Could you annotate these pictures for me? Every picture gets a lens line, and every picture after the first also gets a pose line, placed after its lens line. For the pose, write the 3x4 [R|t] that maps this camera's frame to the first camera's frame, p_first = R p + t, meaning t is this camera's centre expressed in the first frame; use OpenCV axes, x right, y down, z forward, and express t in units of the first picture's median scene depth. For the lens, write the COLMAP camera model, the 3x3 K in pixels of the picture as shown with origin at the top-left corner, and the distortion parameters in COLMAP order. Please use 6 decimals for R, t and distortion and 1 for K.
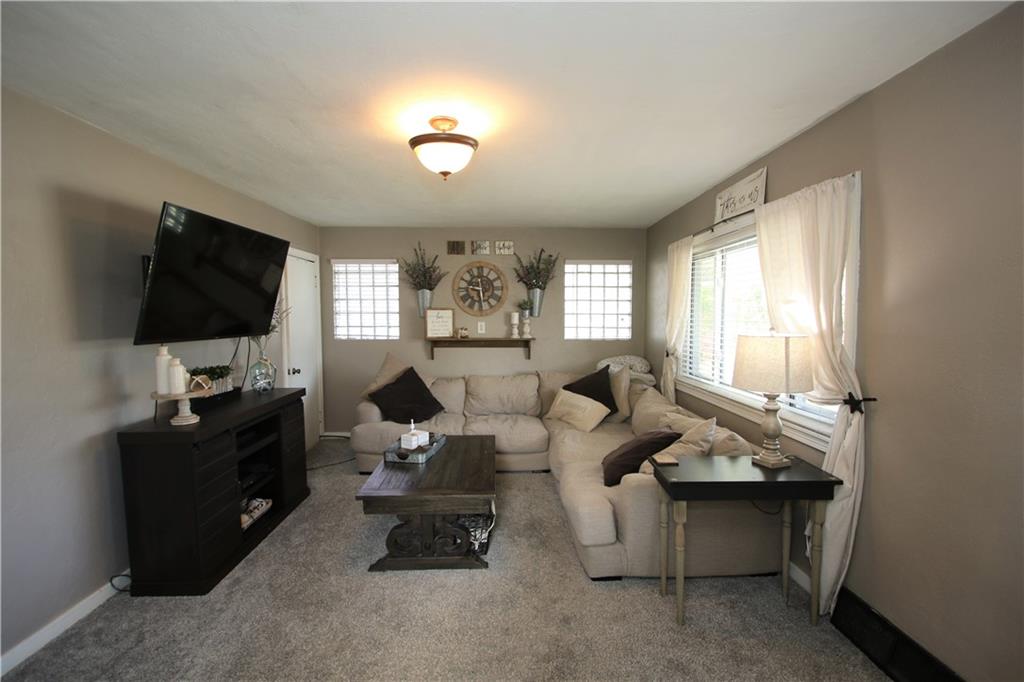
lens RADIAL K [[473.8, 0, 510.1], [0, 473.8, 347.9], [0, 0, 1]] dist [-0.021624, 0.003688]
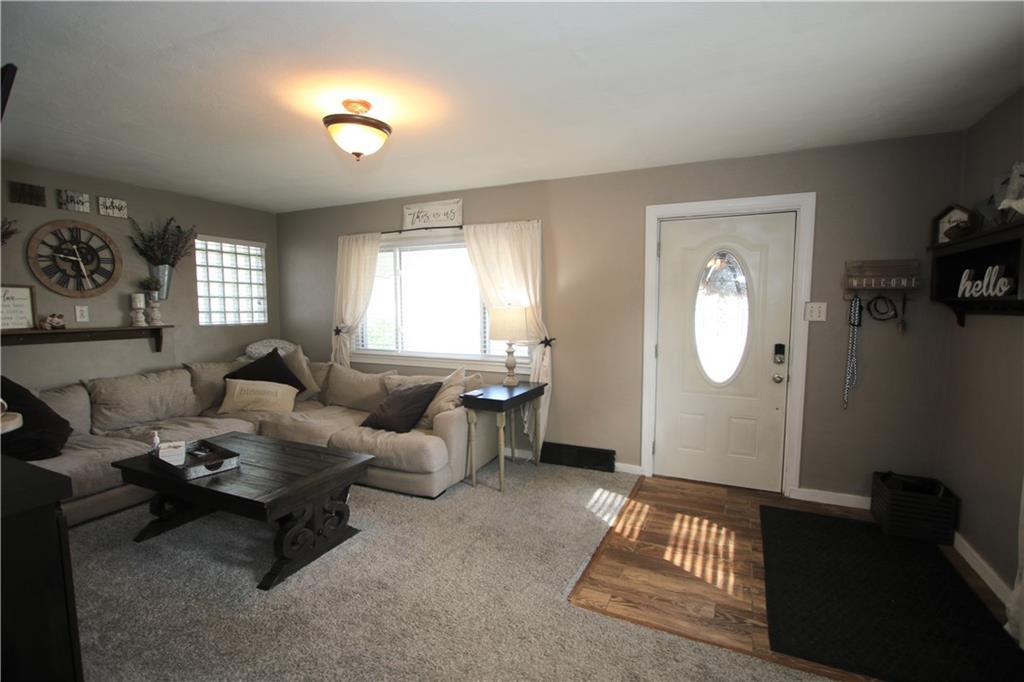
lens RADIAL K [[473.8, 0, 510.1], [0, 473.8, 347.9], [0, 0, 1]] dist [-0.021624, 0.003688]
pose [[0.437713, -0.078351, 0.895694, -0.419861], [0.061731, 0.996464, 0.056999, 0.008597], [-0.896993, 0.030343, 0.441002, 0.110235]]
